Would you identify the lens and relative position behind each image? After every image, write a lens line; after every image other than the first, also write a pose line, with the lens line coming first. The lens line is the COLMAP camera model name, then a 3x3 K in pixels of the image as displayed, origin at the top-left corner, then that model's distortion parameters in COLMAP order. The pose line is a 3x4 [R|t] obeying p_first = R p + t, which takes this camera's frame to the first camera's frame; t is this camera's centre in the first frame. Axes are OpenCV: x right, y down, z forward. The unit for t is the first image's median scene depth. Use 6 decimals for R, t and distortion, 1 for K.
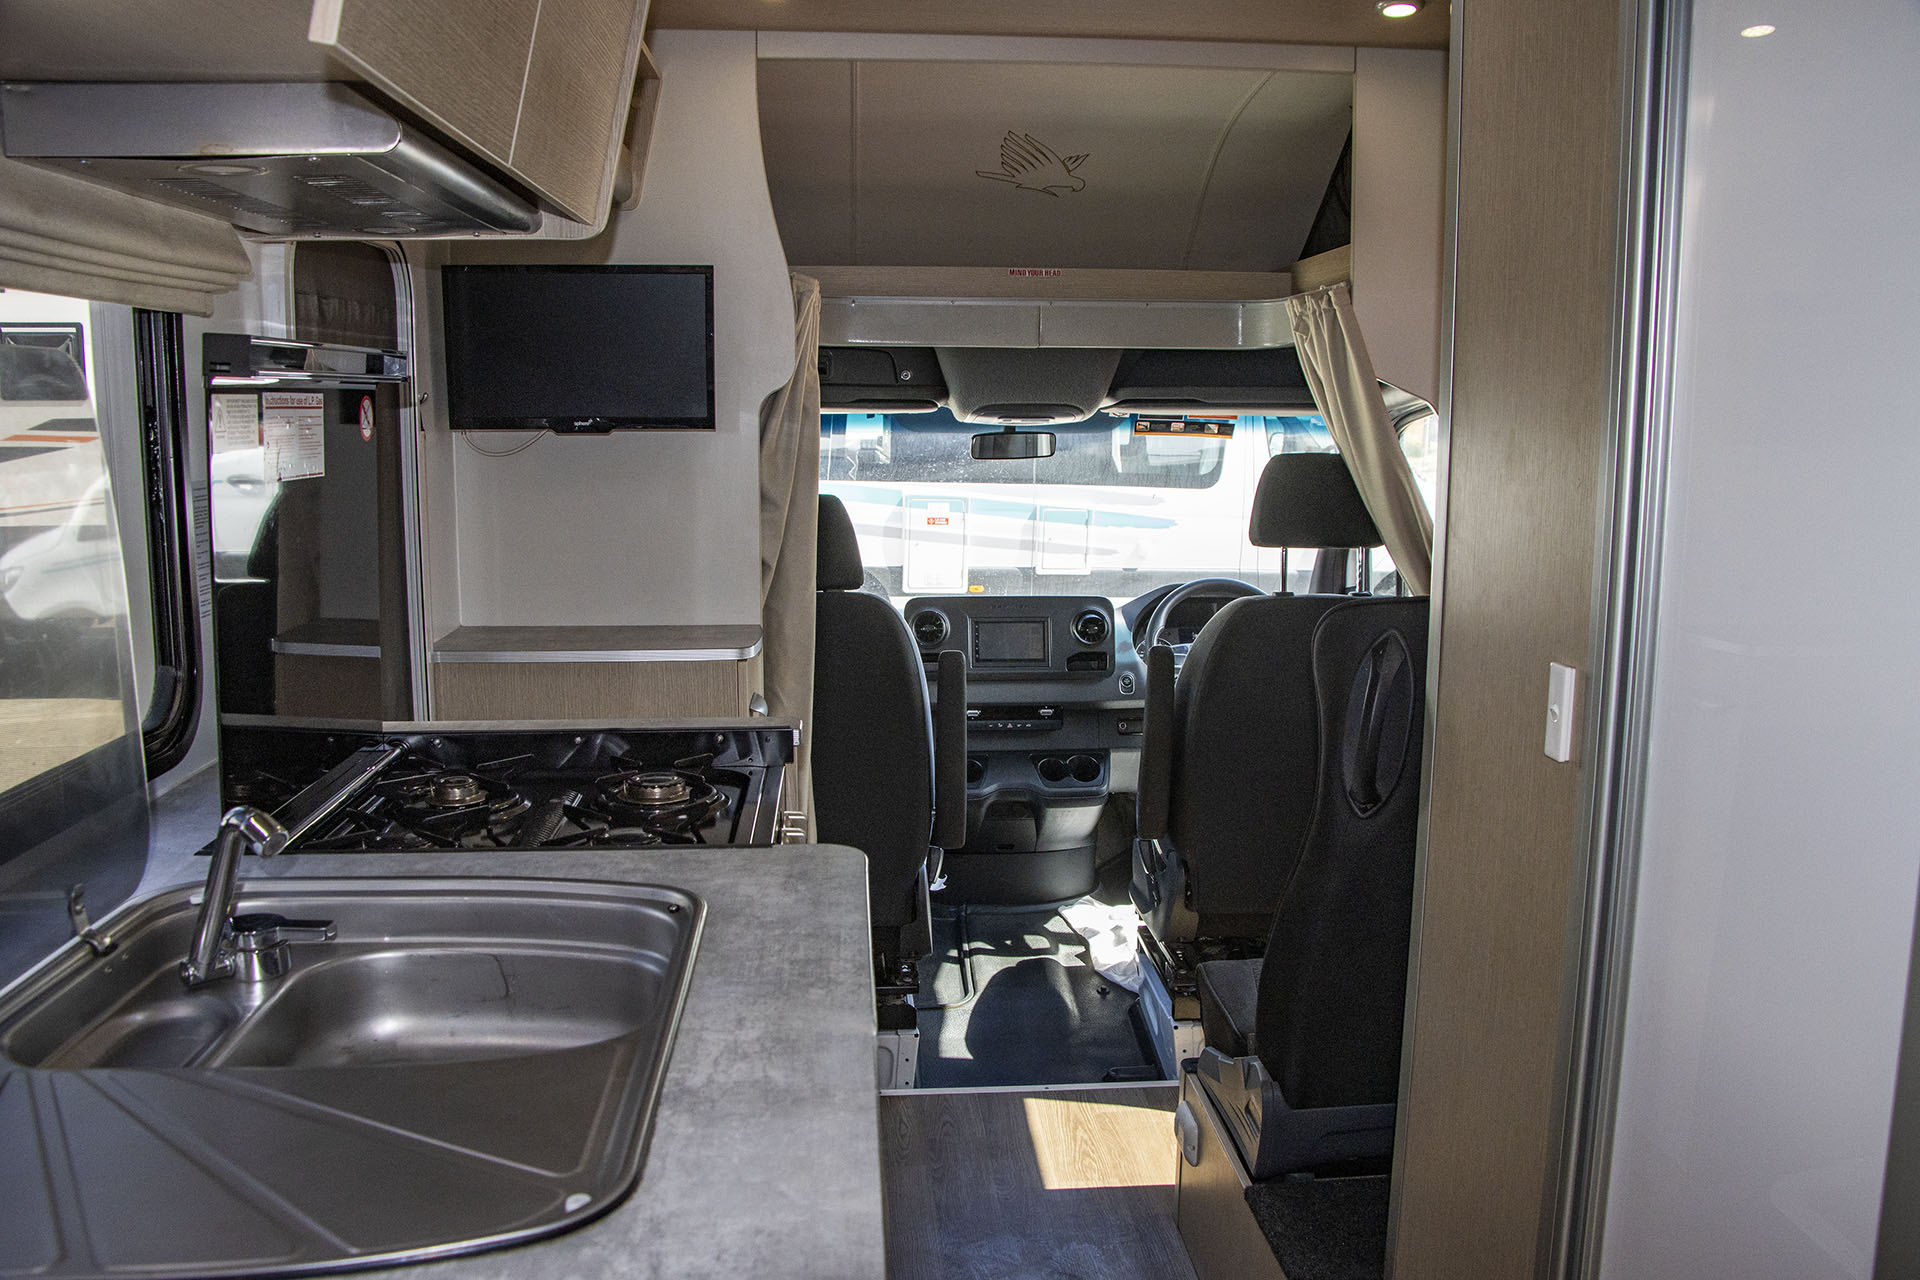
lens RADIAL K [[1650.7, 0, 958.3], [0, 1650.7, 638.9], [0, 0, 1]] dist [-0.131316, 0.084218]
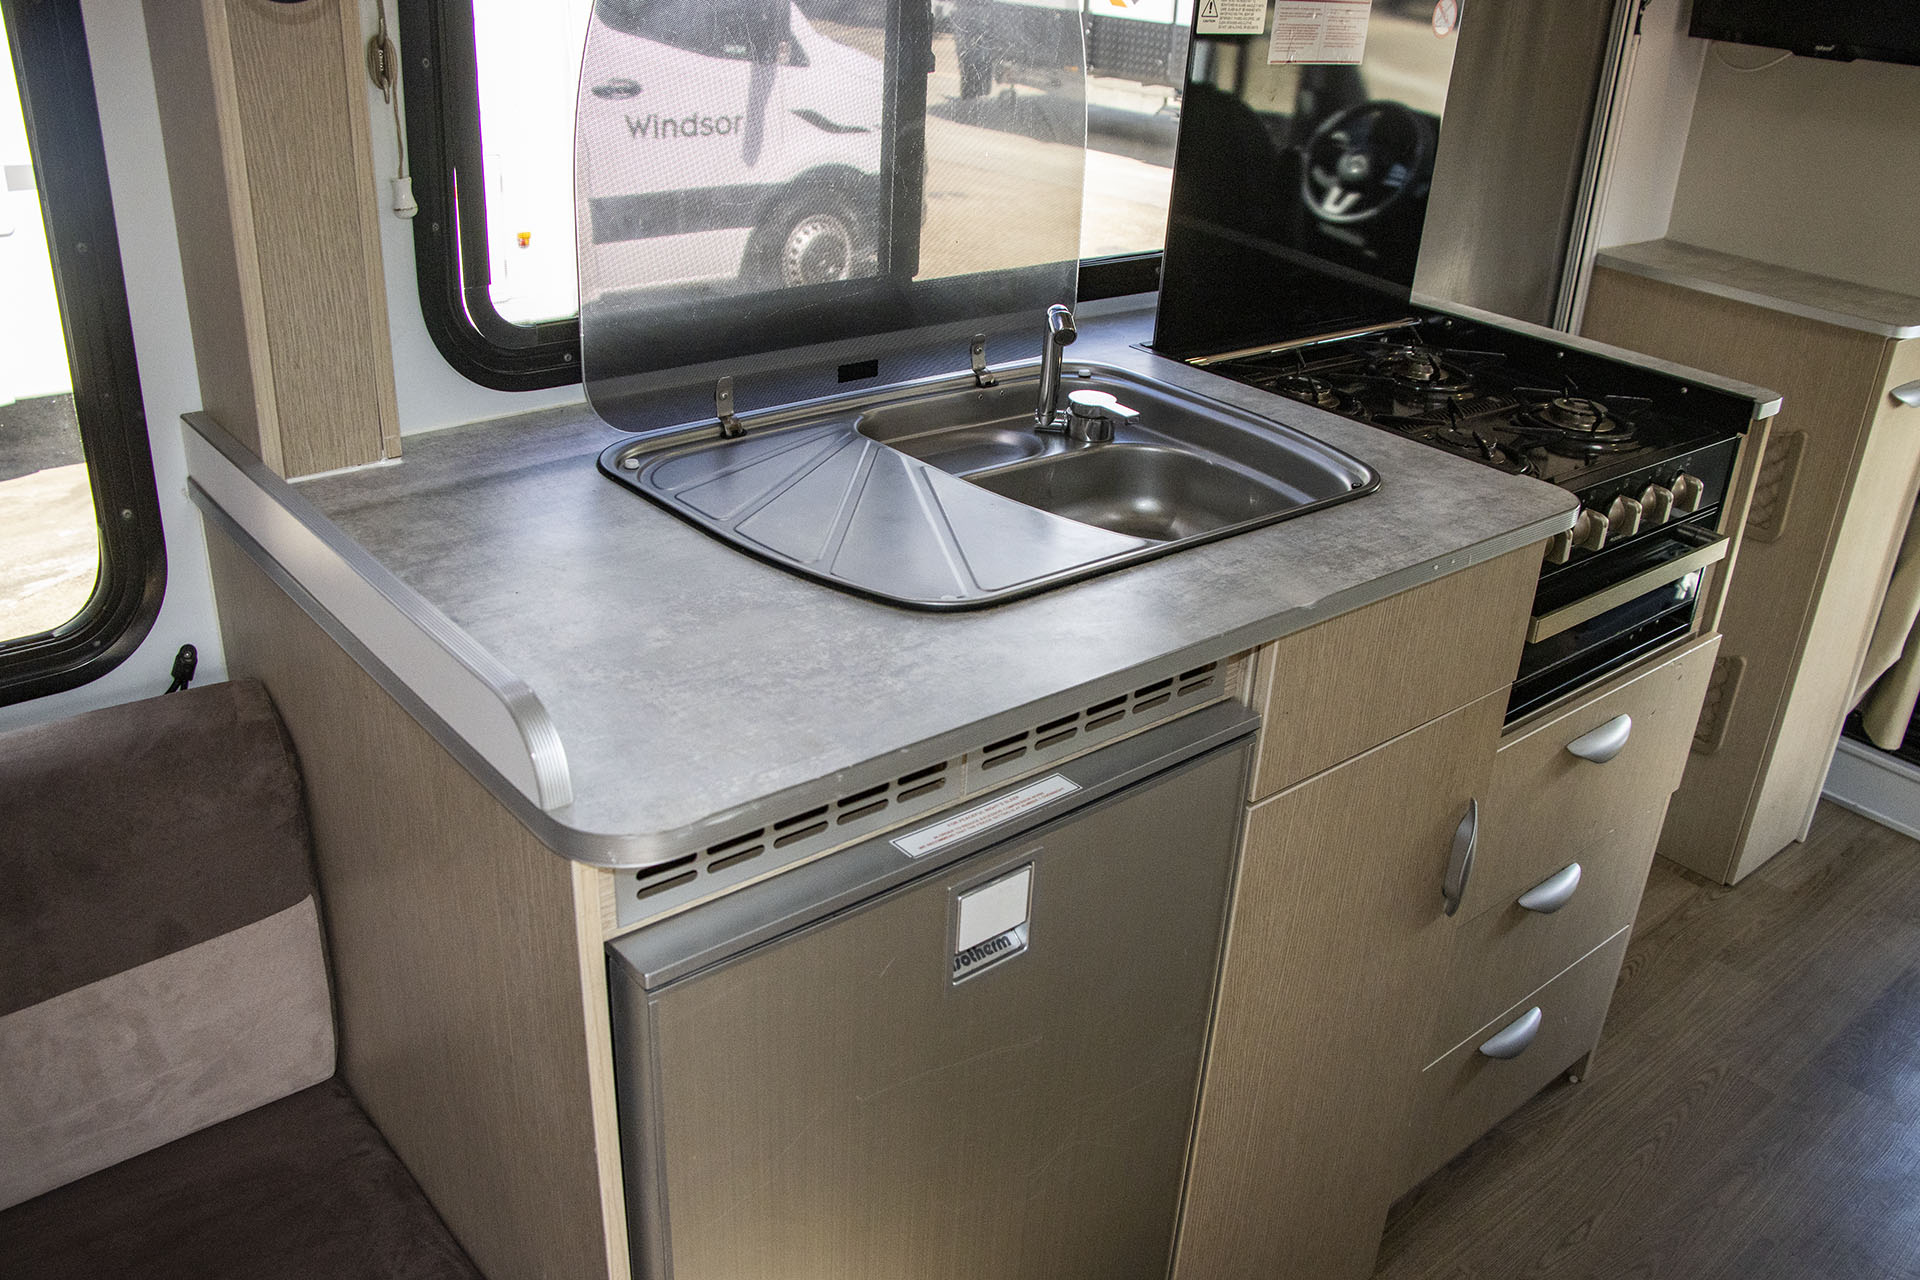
lens RADIAL K [[1650.7, 0, 952.9], [0, 1650.7, 642.6], [0, 0, 1]] dist [-0.131316, 0.084218]
pose [[0.601175, 0.375219, -0.705549, 0.486082], [-0.177556, 0.923559, 0.339870, -0.073196], [0.779143, -0.079047, 0.621843, 0.037423]]
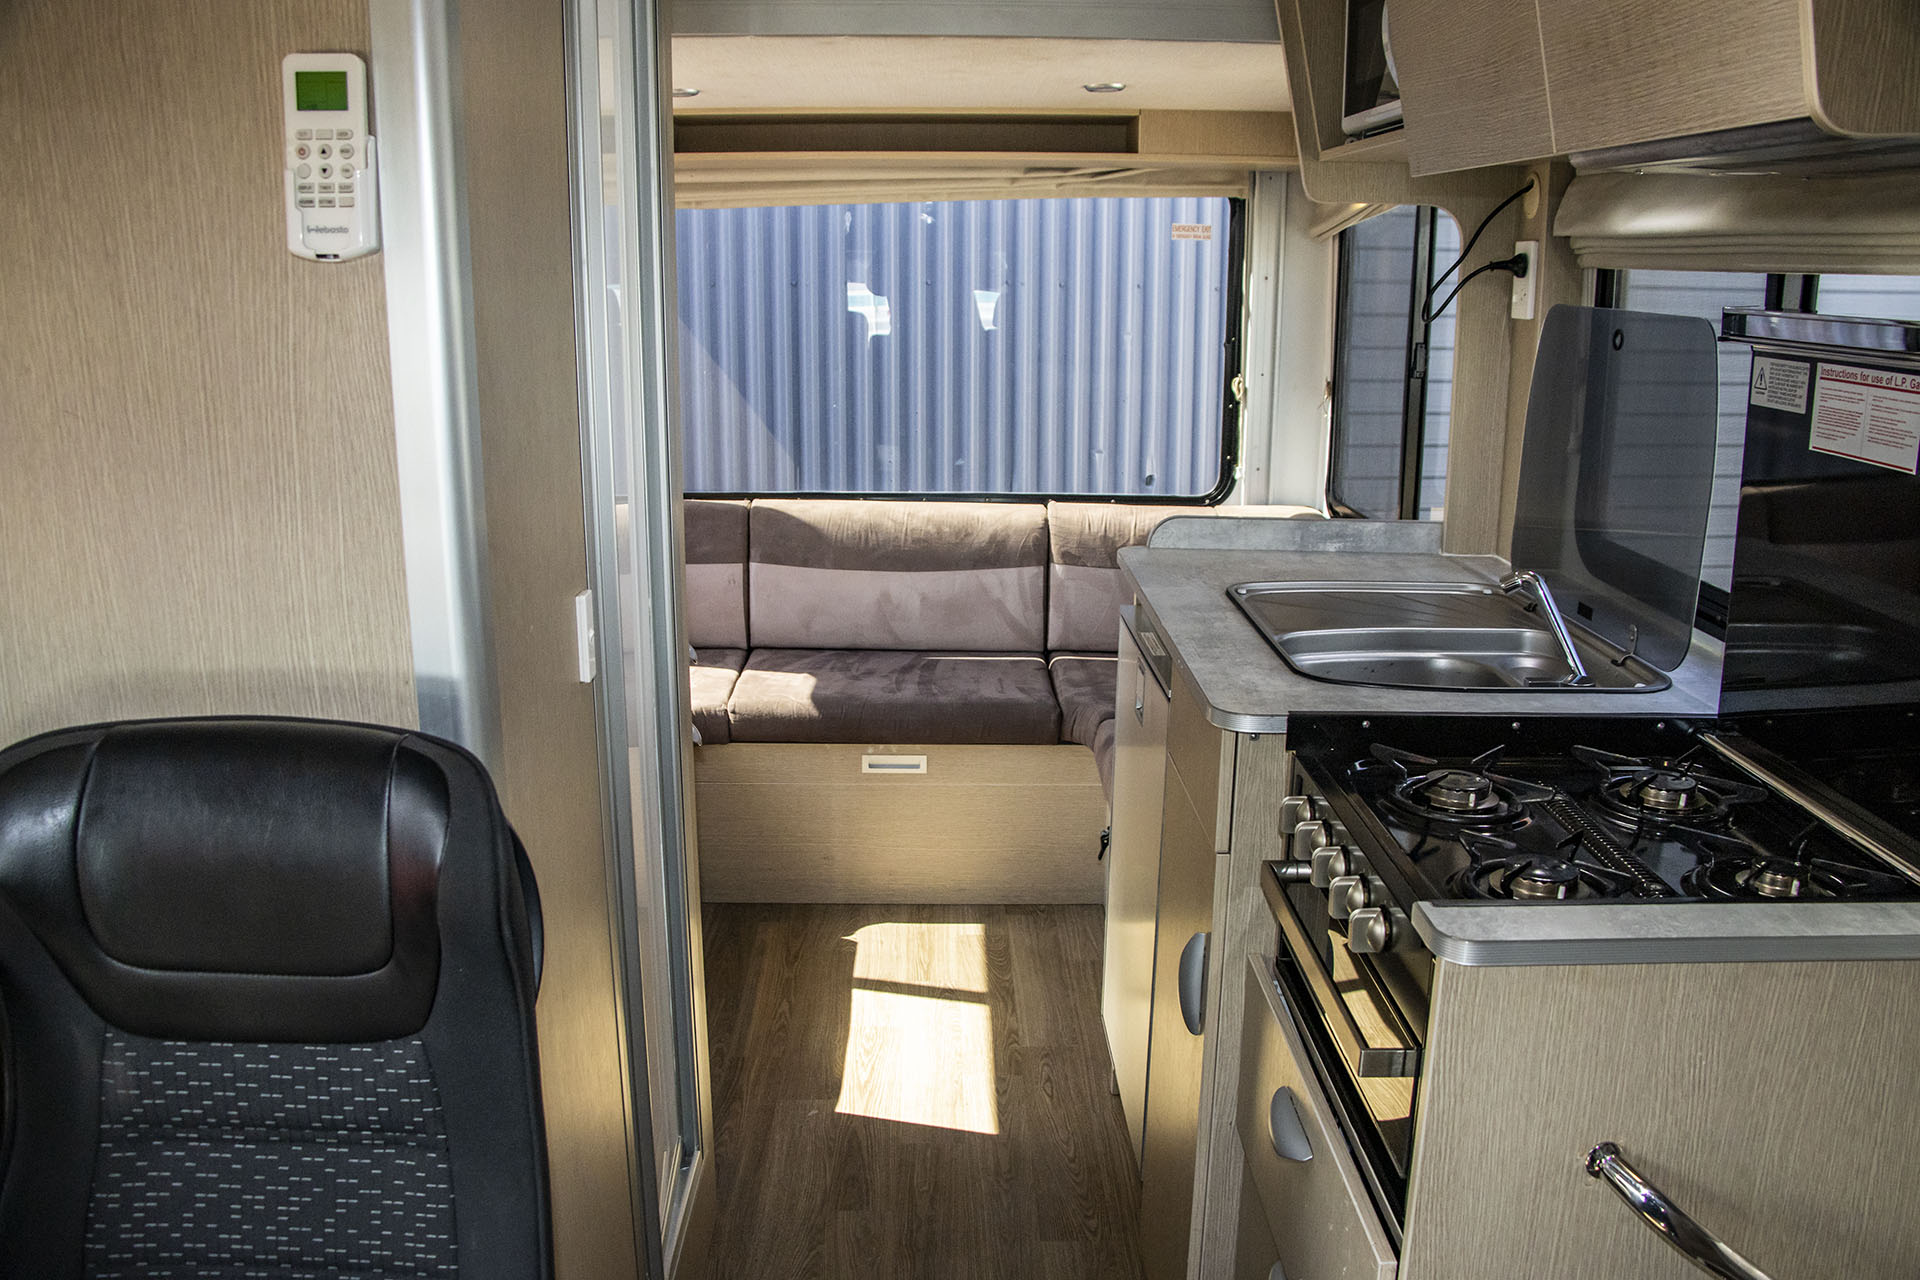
lens RADIAL K [[1650.7, 0, 945.5], [0, 1650.7, 643.7], [0, 0, 1]] dist [-0.131316, 0.084218]
pose [[-0.998052, -0.021713, 0.058480, 0.079109], [0.001387, 0.929514, 0.368783, -0.403427], [-0.062366, 0.368146, -0.927674, 2.273616]]
